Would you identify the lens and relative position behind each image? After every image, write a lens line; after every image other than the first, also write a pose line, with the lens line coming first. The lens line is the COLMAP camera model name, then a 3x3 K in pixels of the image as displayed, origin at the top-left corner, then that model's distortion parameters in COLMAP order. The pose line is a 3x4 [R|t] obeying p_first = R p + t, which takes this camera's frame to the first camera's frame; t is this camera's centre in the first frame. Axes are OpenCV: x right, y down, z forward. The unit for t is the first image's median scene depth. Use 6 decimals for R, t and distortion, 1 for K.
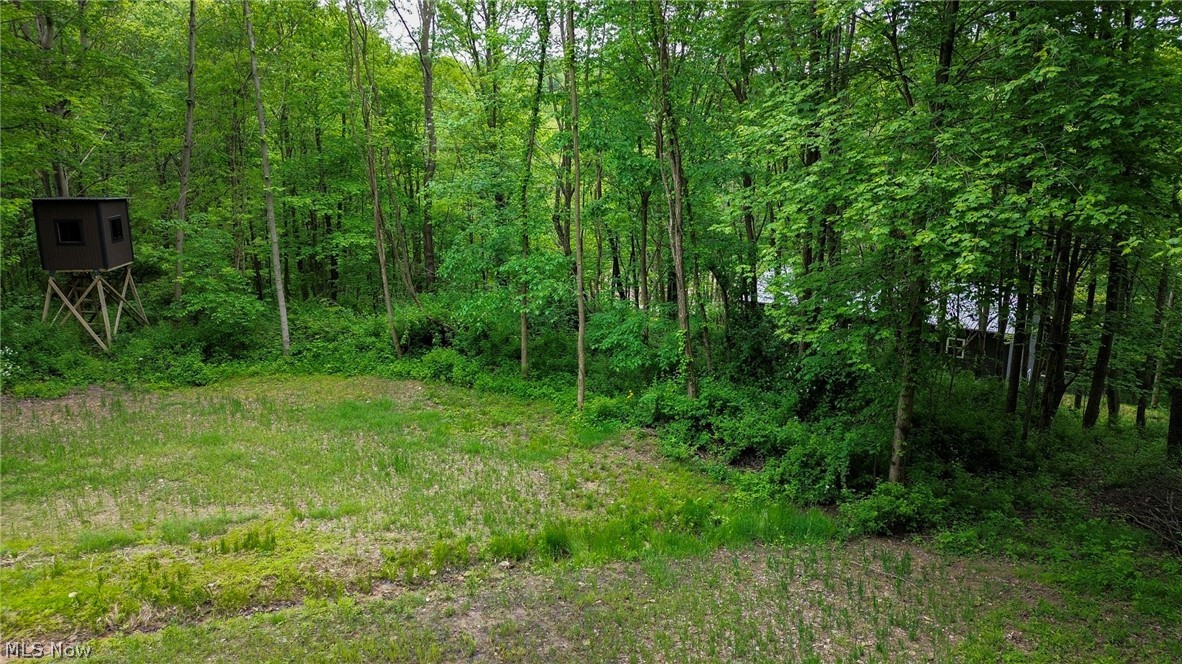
lens RADIAL K [[838.8, 0, 591.5], [0, 838.8, 330.2], [0, 0, 1]] dist [0.061802, -0.053375]
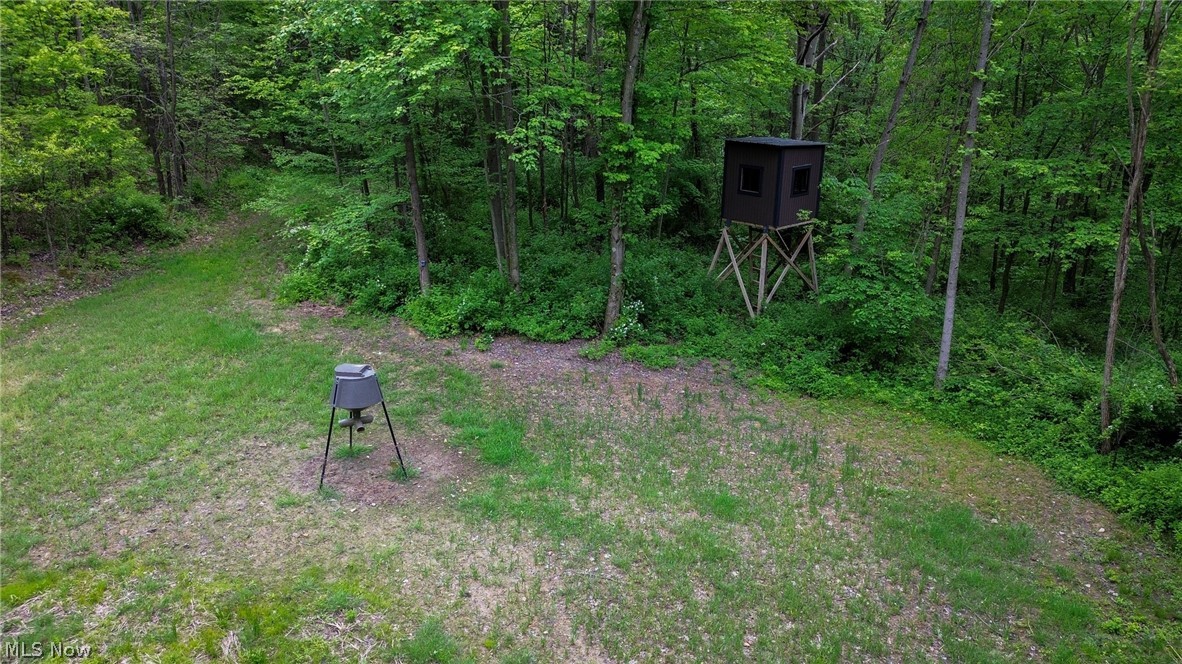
lens RADIAL K [[838.8, 0, 592.6], [0, 838.8, 335.2], [0, 0, 1]] dist [0.061802, -0.053375]
pose [[0.603432, 0.261067, -0.753468, -0.011298], [-0.195645, 0.964479, 0.177492, -0.083066], [0.773042, 0.040308, 0.633073, 0.327704]]
